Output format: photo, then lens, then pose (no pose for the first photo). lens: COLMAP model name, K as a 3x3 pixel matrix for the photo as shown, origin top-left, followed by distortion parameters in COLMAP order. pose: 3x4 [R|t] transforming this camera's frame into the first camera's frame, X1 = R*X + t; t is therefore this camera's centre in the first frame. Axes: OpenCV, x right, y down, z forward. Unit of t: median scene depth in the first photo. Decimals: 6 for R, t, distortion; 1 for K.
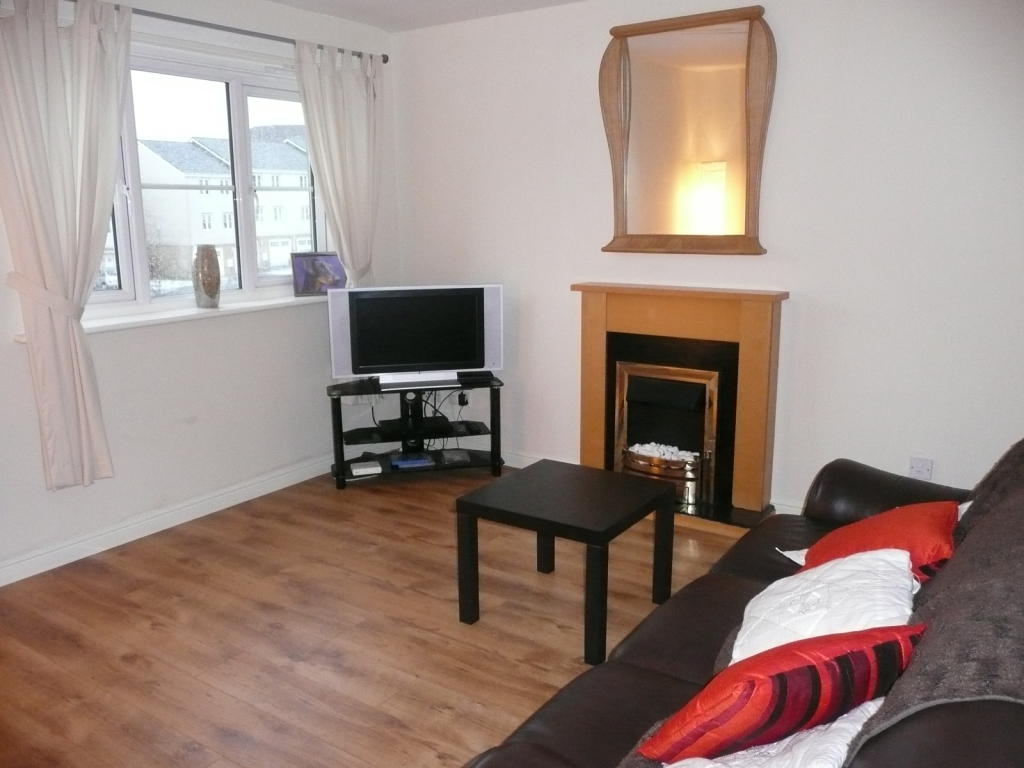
lens RADIAL K [[849.3, 0, 483.2], [0, 849.3, 386.0], [0, 0, 1]] dist [0.004789, 0.012159]
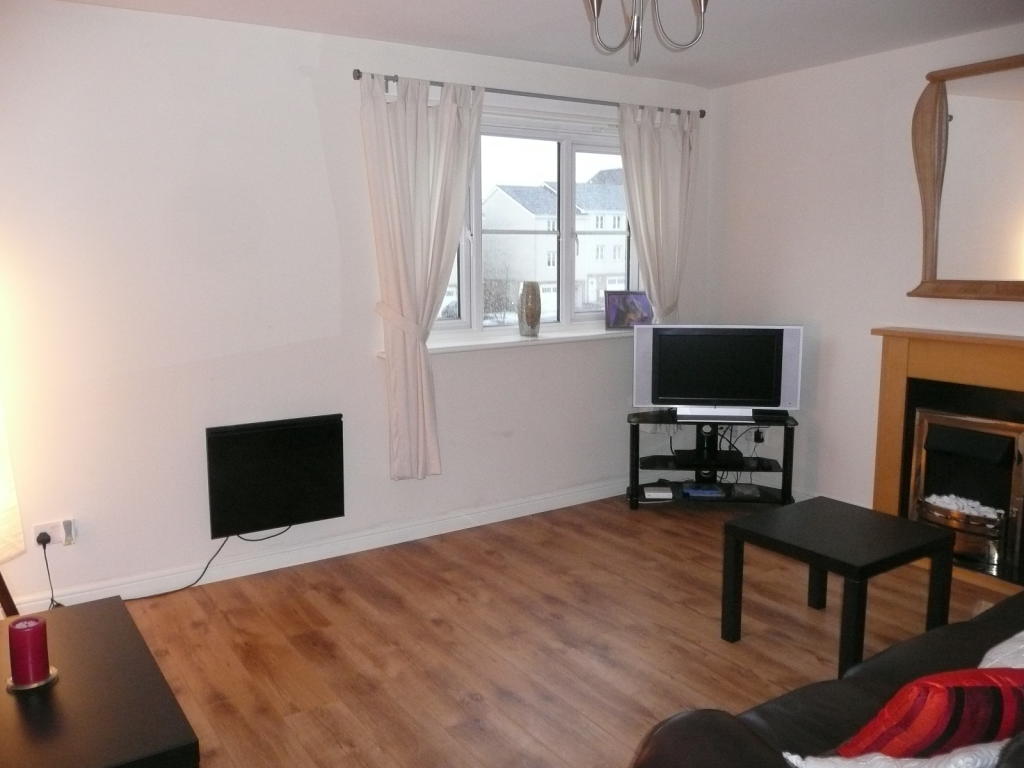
lens RADIAL K [[851.3, 0, 512.0], [0, 851.3, 384.0], [0, 0, 1]] dist [-0.000053, 0.122645]
pose [[0.936224, 0.061088, -0.346052, 0.062011], [-0.077127, 0.996483, -0.032757, 0.011909], [0.342834, 0.057358, 0.937643, -0.088412]]
